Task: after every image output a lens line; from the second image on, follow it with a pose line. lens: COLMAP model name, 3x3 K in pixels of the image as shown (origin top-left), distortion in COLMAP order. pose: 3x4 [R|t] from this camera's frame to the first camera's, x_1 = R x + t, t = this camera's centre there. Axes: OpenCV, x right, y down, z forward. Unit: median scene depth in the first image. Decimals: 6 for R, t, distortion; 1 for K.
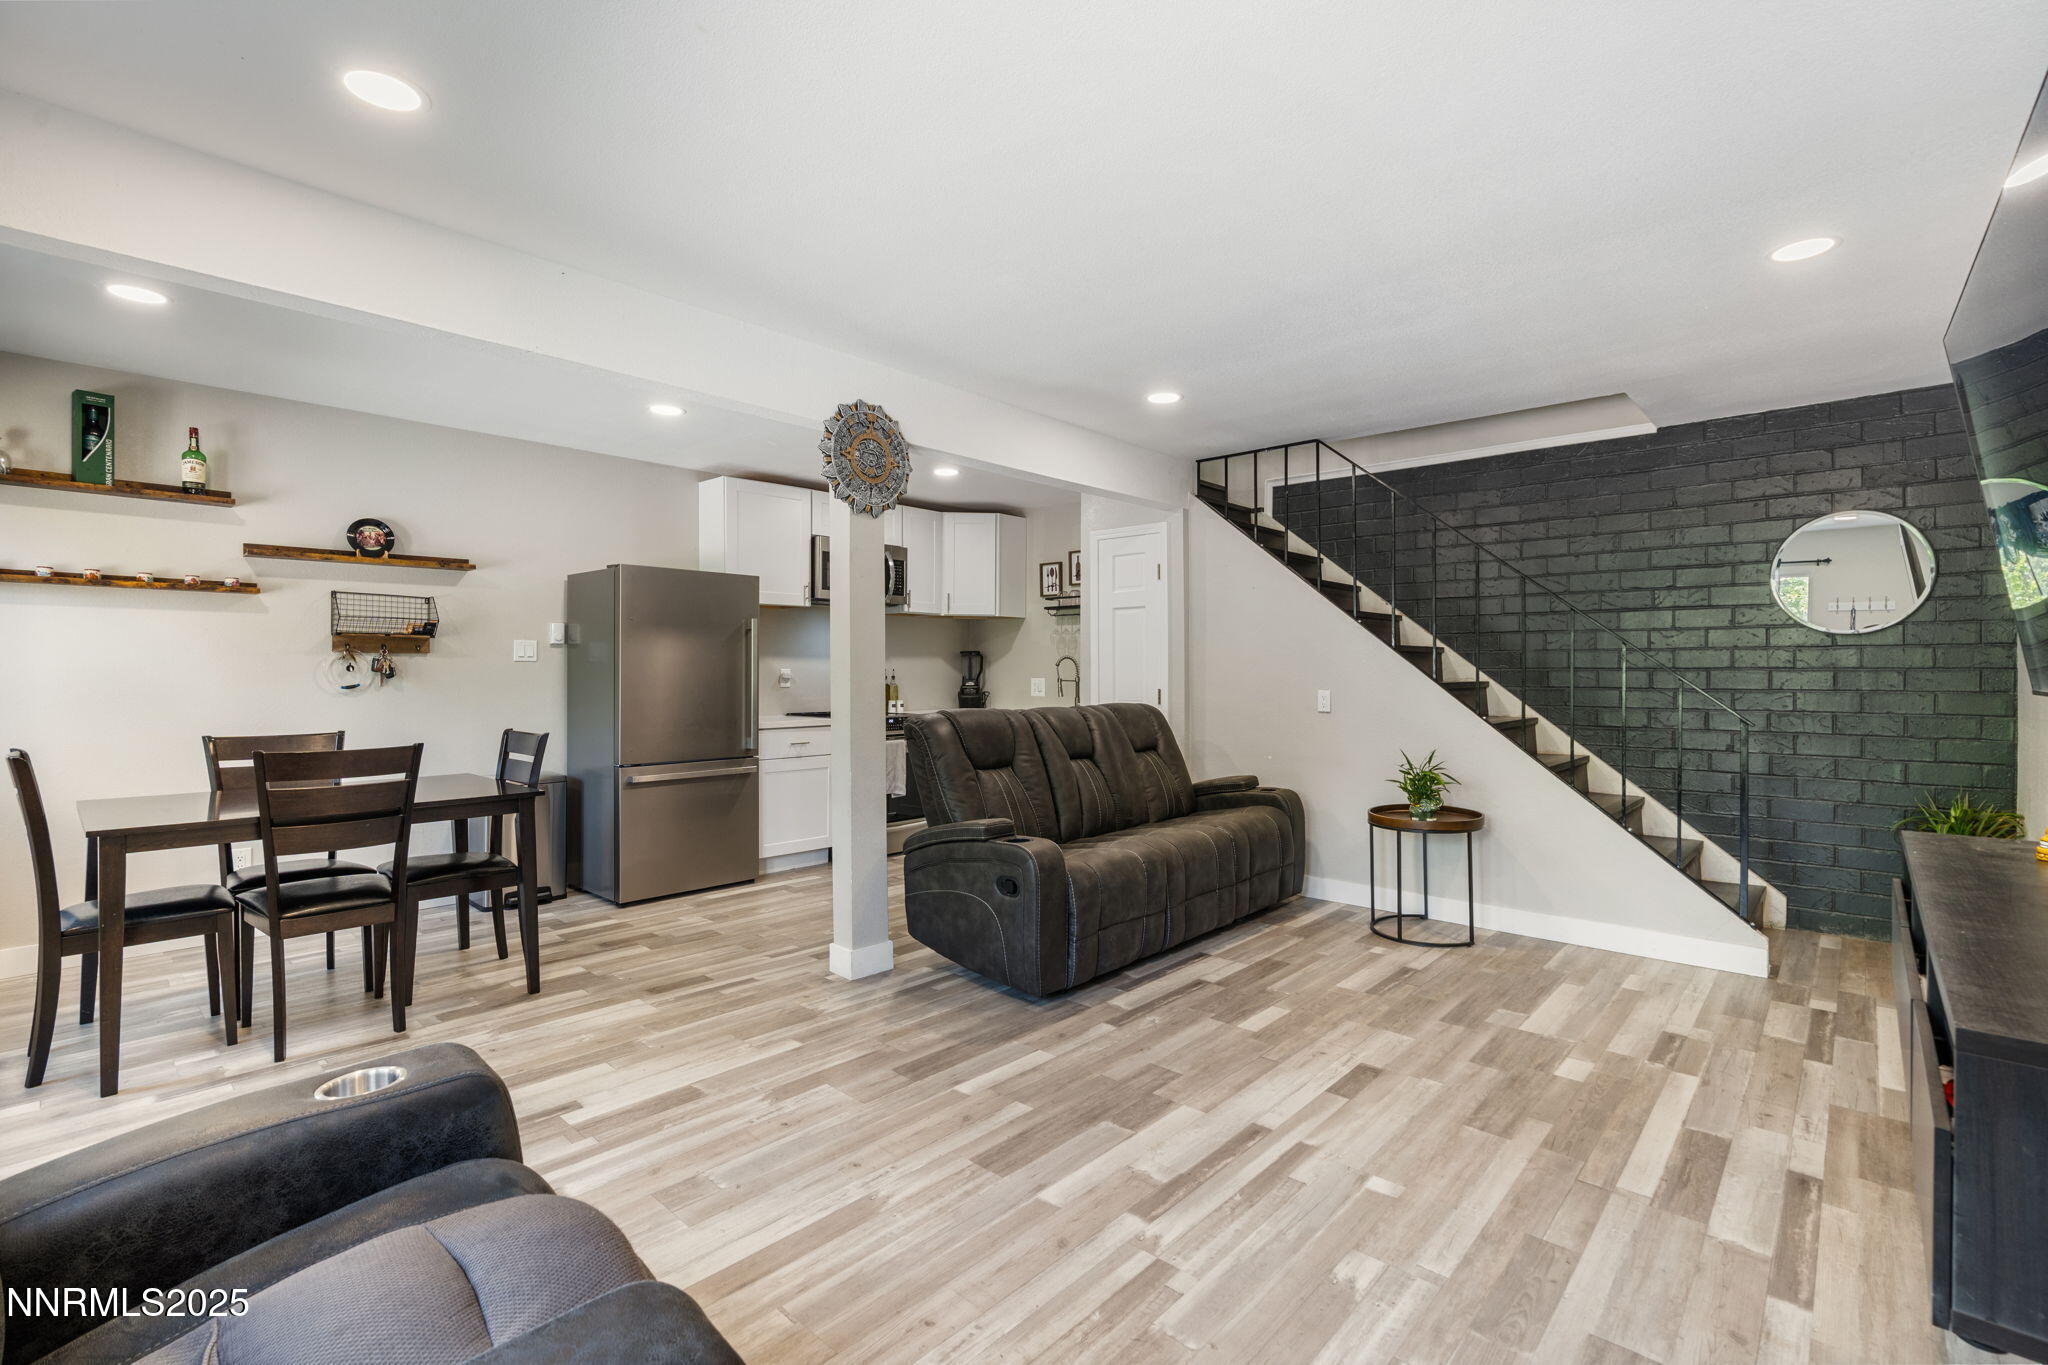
lens RADIAL K [[922.9, 0, 1031.9], [0, 922.9, 679.8], [0, 0, 1]] dist [-0.013623, 0.005217]
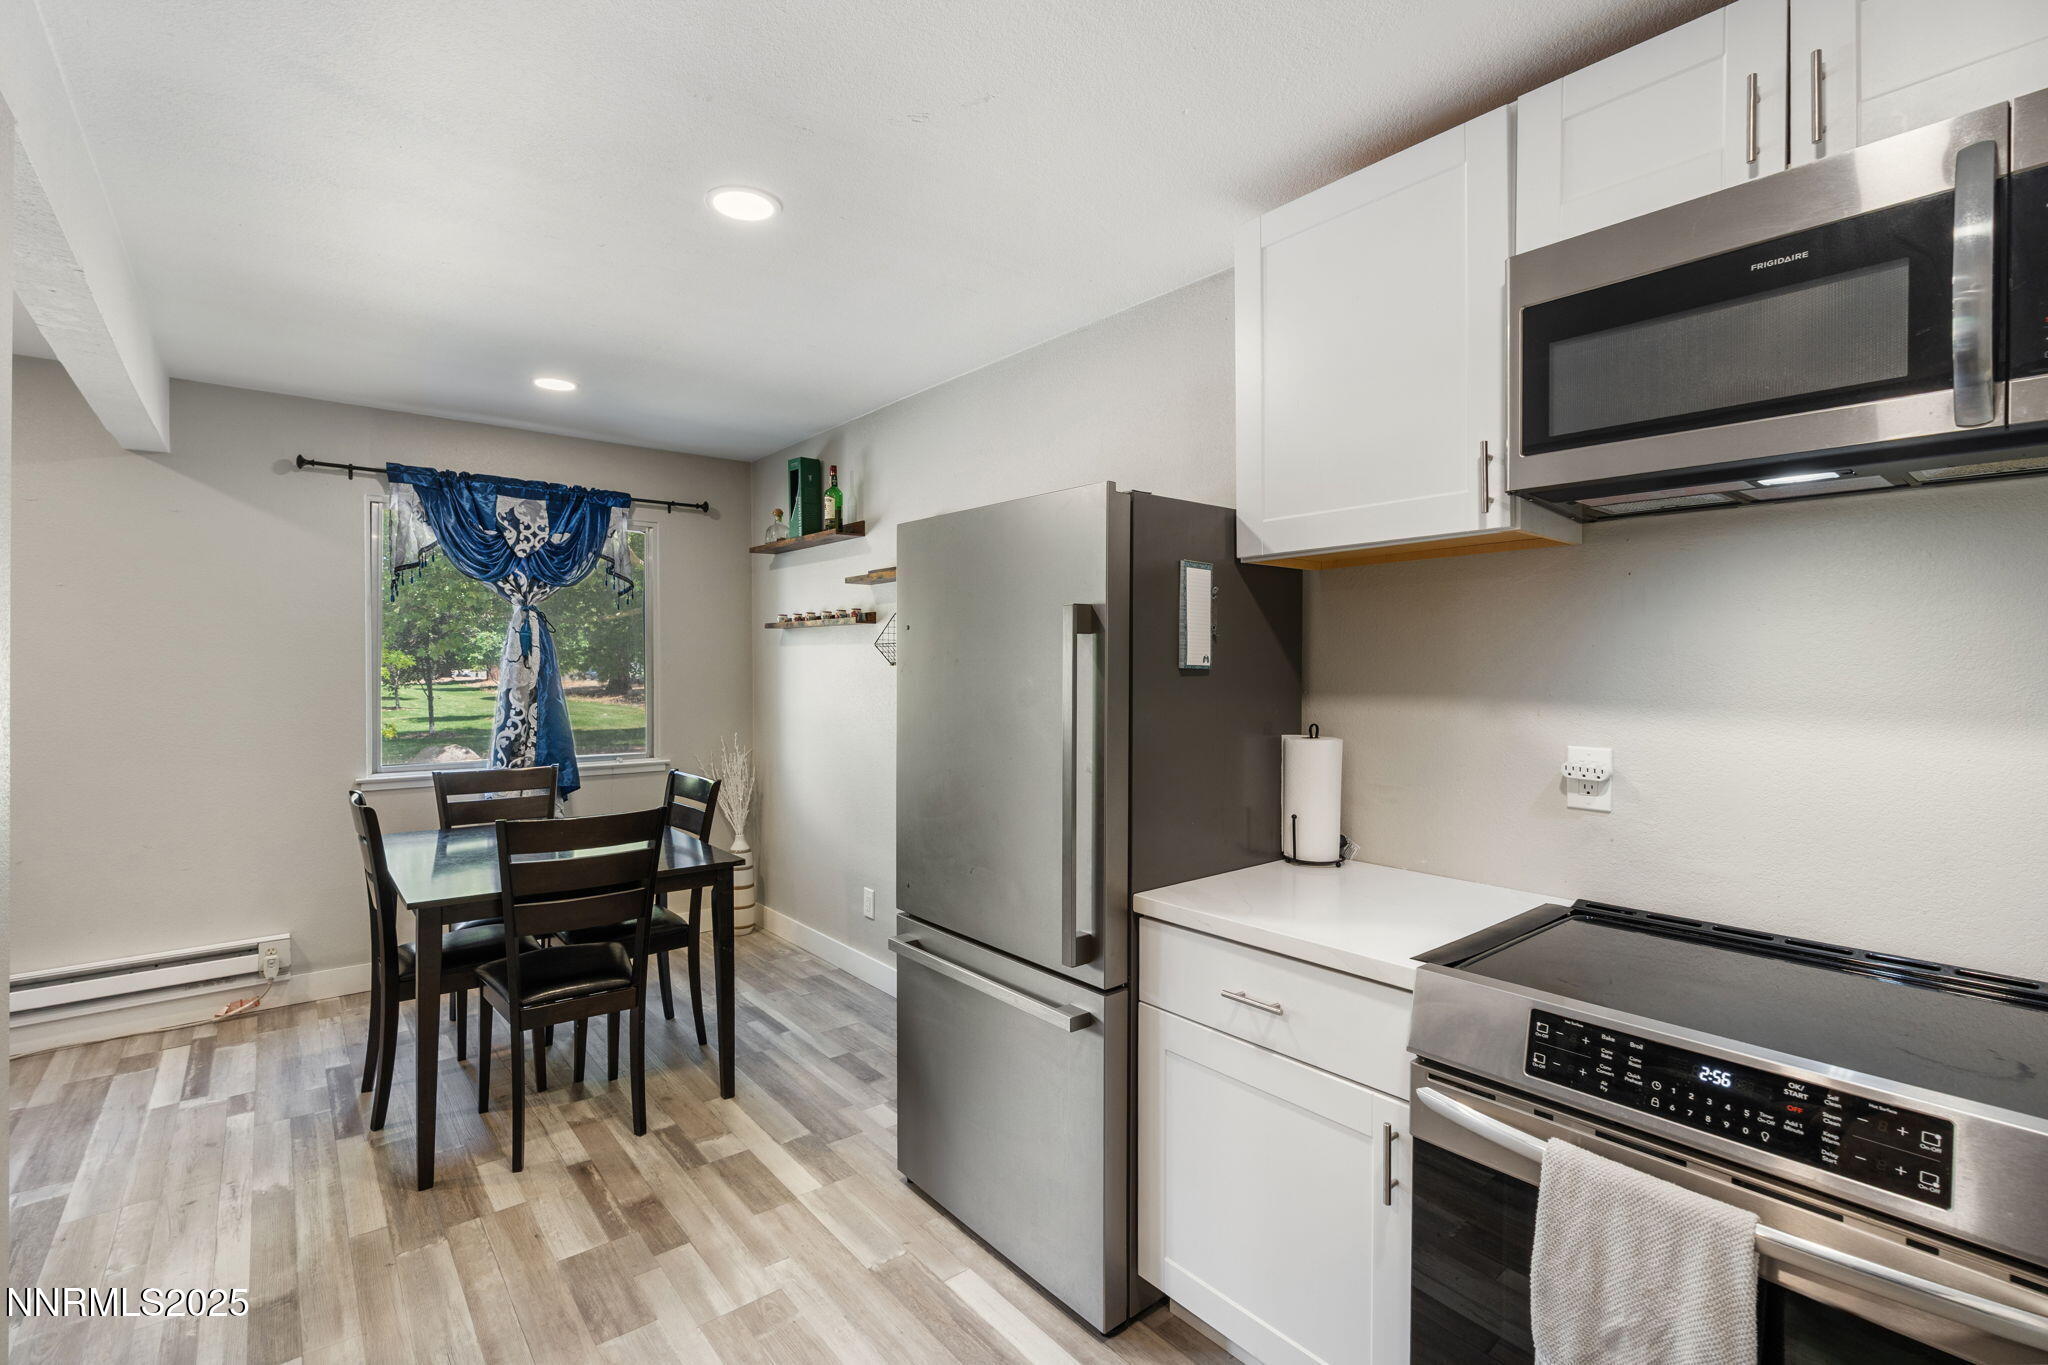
lens RADIAL K [[922.9, 0, 1030.0], [0, 922.9, 669.2], [0, 0, 1]] dist [-0.013623, 0.005217]
pose [[-0.135982, 0.001649, -0.990710, 0.072563], [-0.015000, 0.999881, 0.003723, -0.053453], [0.990598, 0.015367, -0.135941, 1.310366]]
